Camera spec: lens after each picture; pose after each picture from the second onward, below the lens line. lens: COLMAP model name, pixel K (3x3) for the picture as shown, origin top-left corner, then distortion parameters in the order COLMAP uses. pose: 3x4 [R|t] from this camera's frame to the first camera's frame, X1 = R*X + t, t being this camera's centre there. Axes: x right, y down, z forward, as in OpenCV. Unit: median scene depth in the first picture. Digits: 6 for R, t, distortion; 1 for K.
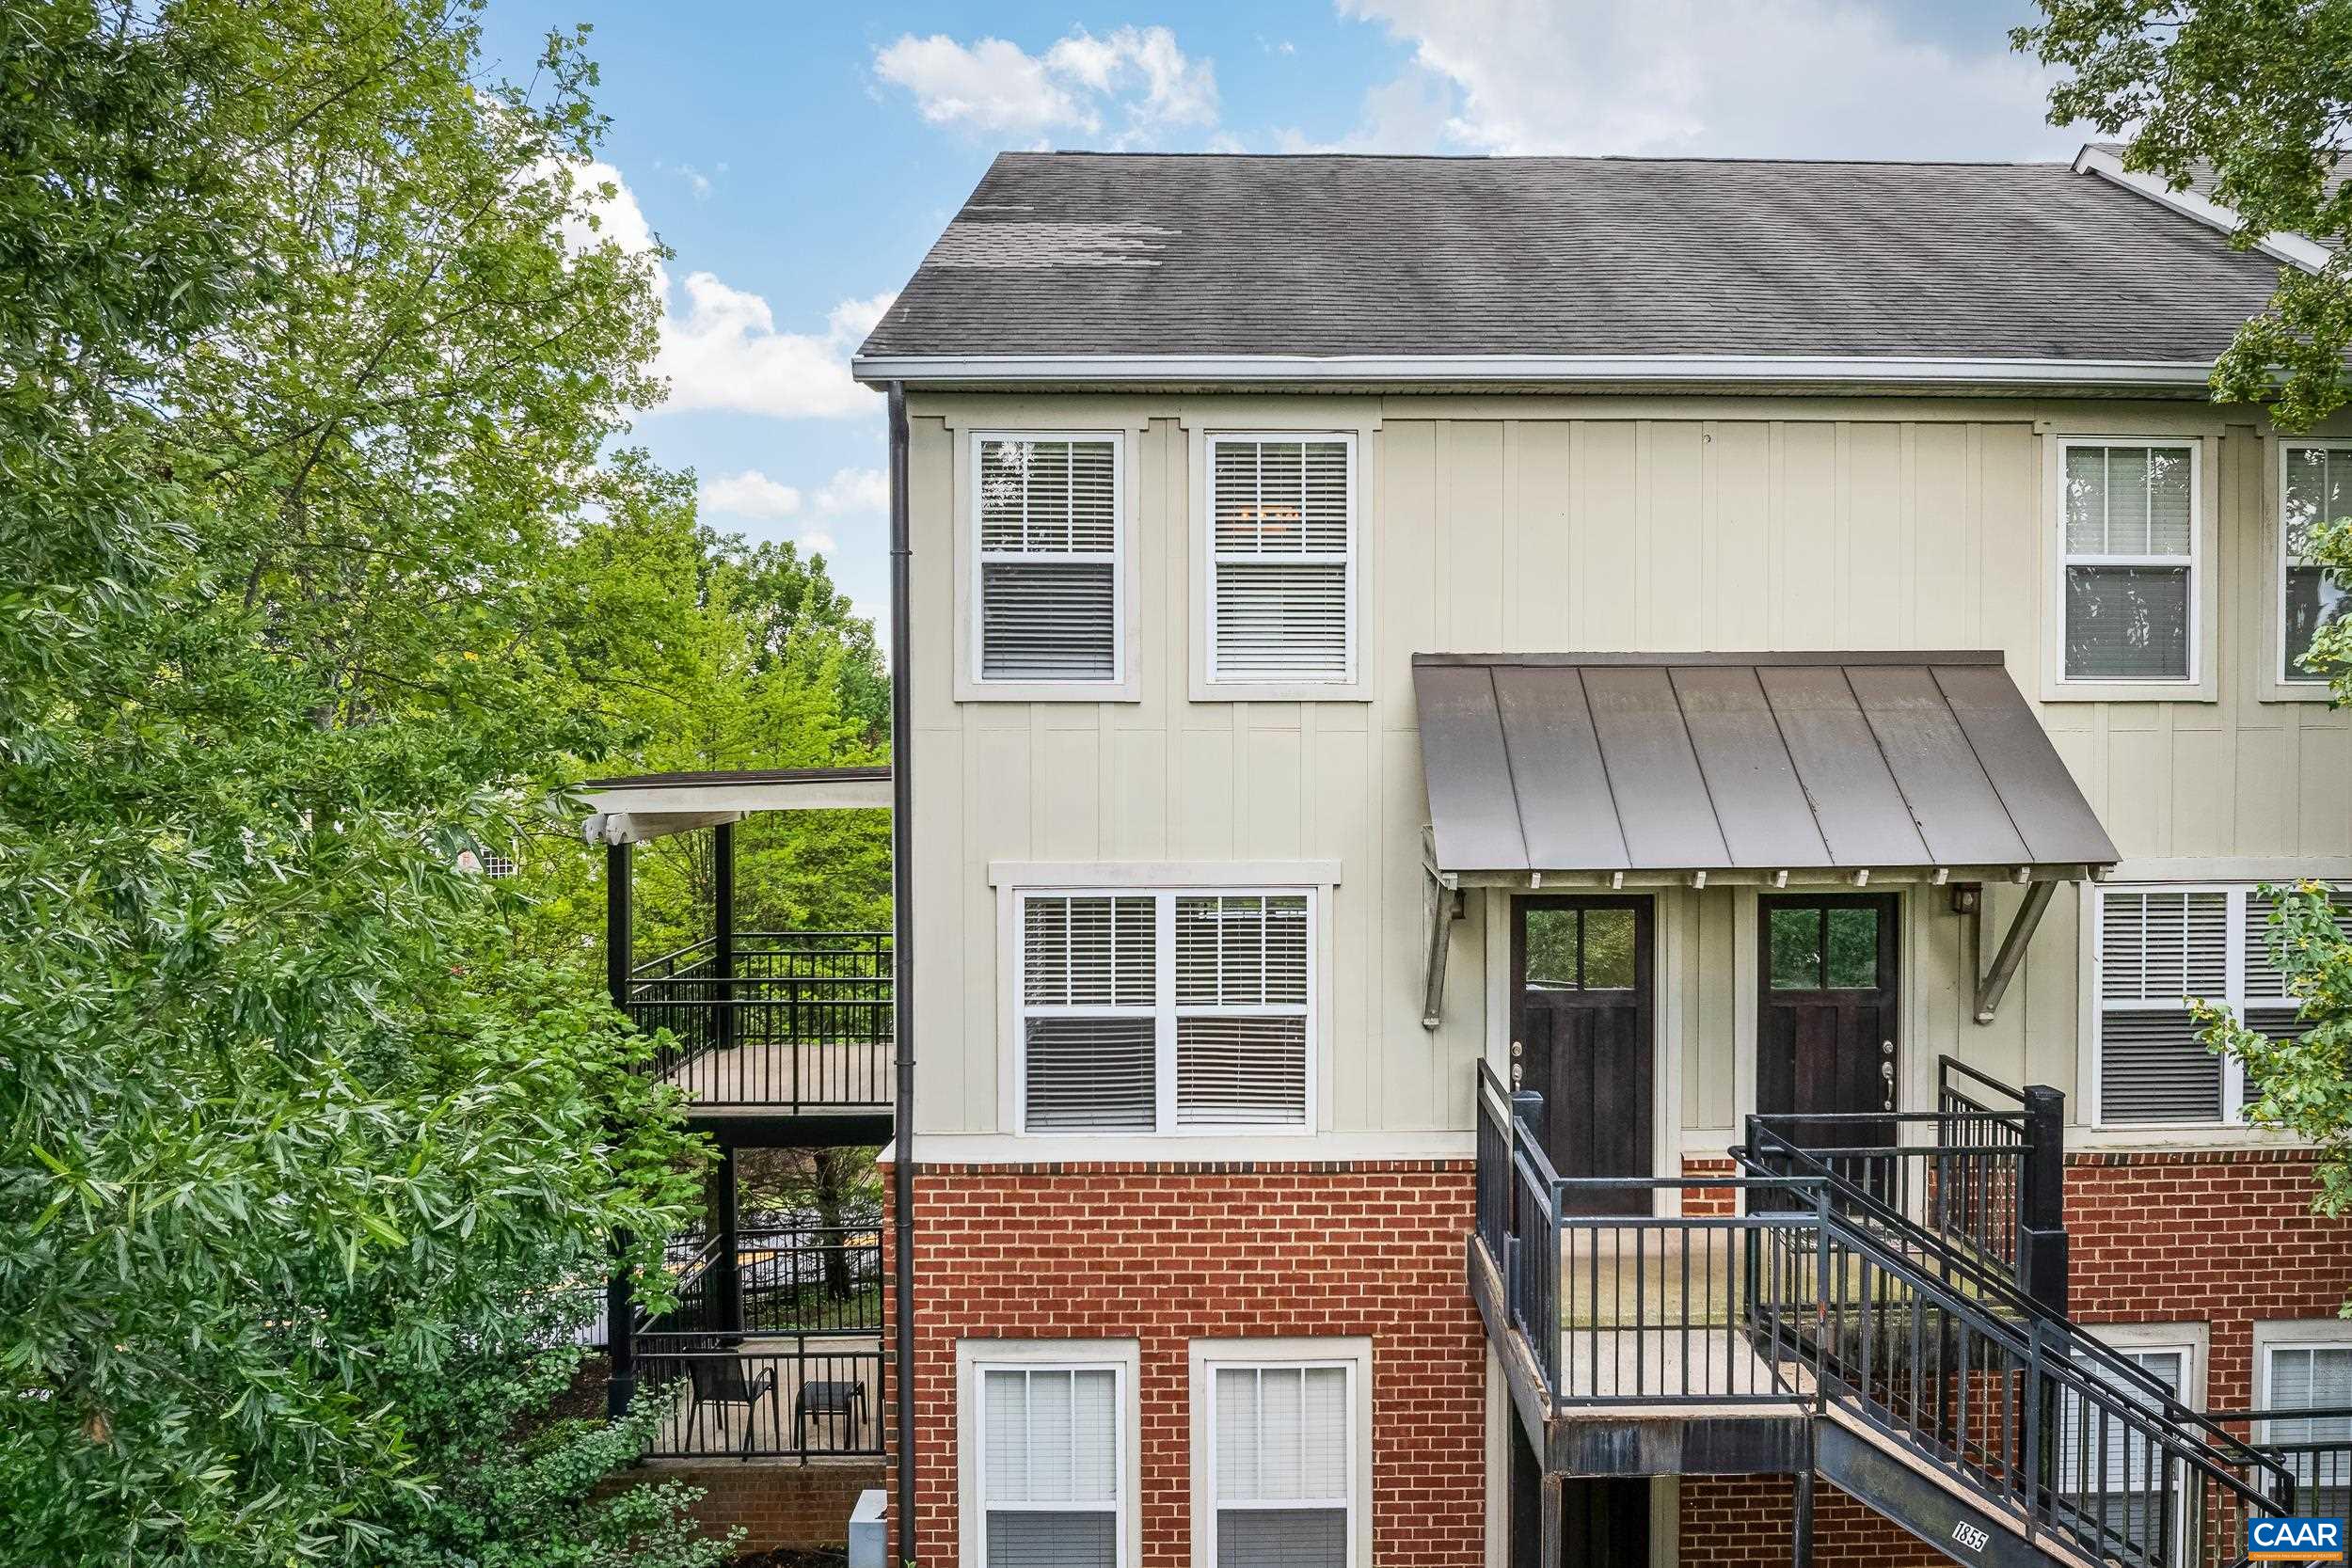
lens RADIAL K [[2957.1, 0, 1186.5], [0, 2957.1, 782.1], [0, 0, 1]] dist [-0.026274, 0.000000]
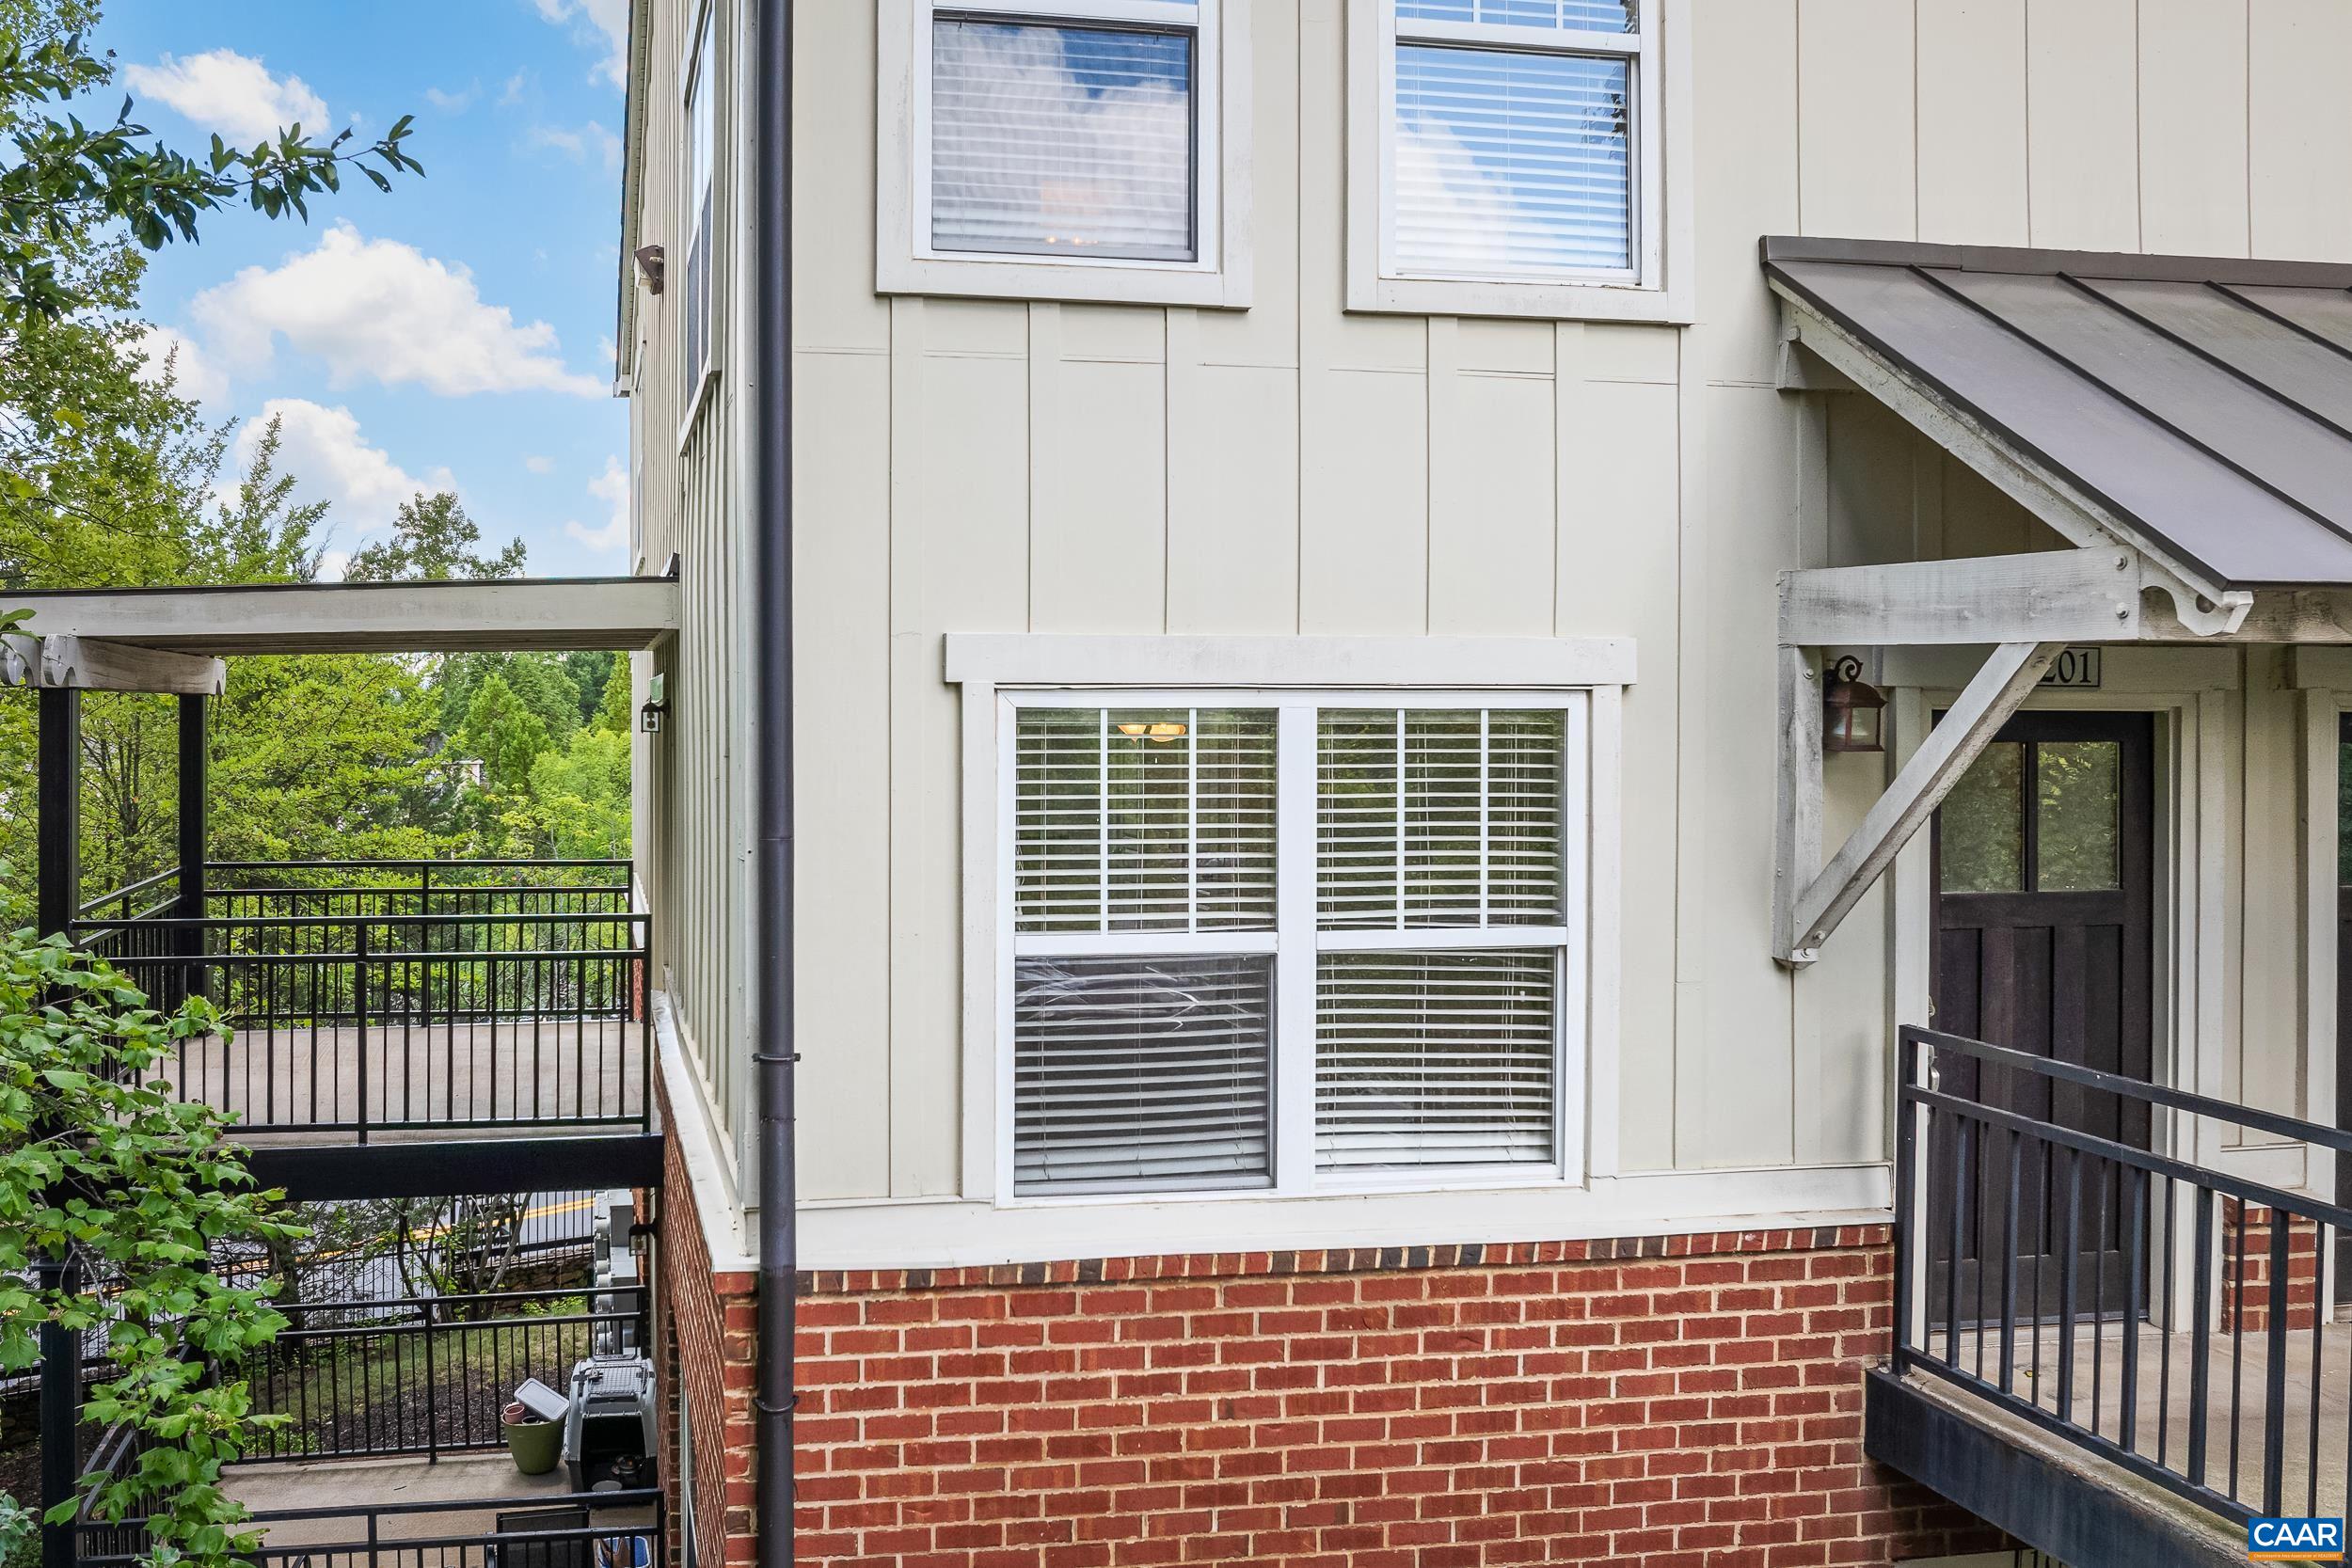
lens RADIAL K [[2957.1, 0, 1185.2], [0, 2957.1, 738.5], [0, 0, 1]] dist [-0.026274, 0.000000]
pose [[0.978780, 0.001470, 0.204910, -0.126353], [-0.000038, 0.999976, -0.006991, 0.047339], [-0.204915, 0.006835, 0.978756, 0.524220]]
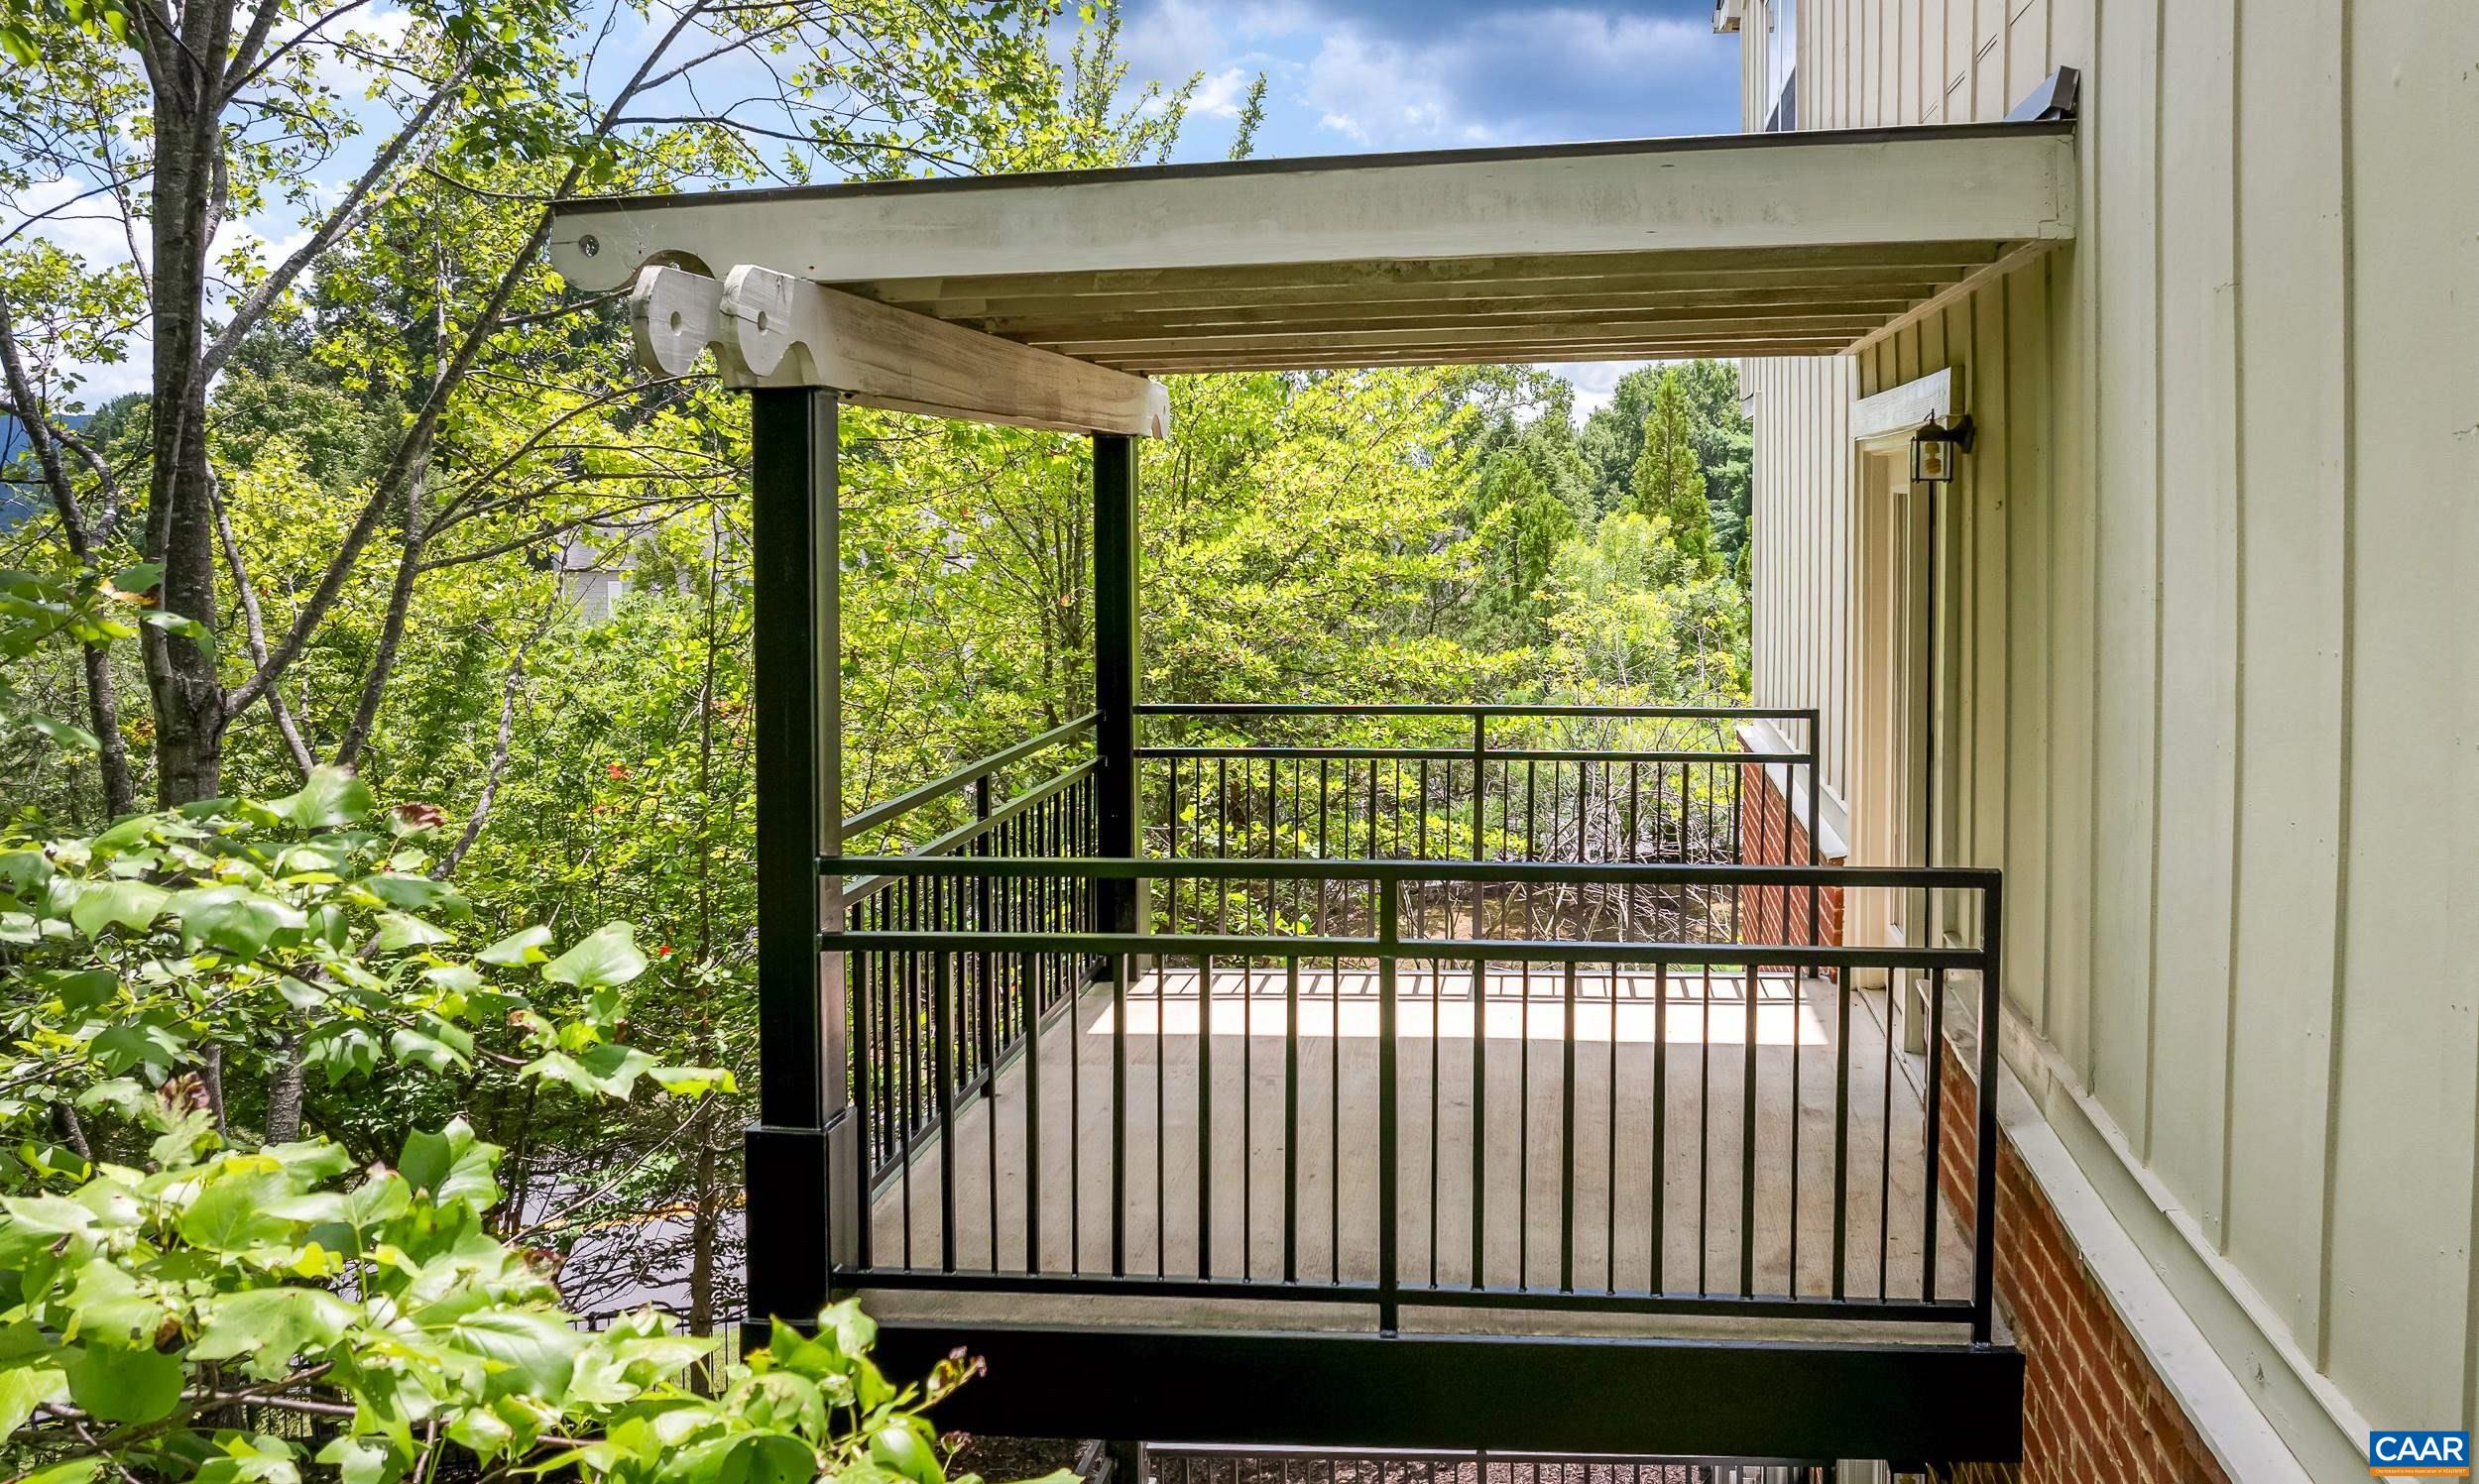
lens RADIAL K [[3034.7, 0, 1240.1], [0, 3034.7, 741.9], [0, 0, 1]] dist [-0.033565, 0.000000]
pose [[0.994237, 0.004922, -0.107088, -0.158638], [0.001851, 0.998008, 0.063056, 0.049776], [0.107186, -0.062891, 0.992248, 0.974957]]
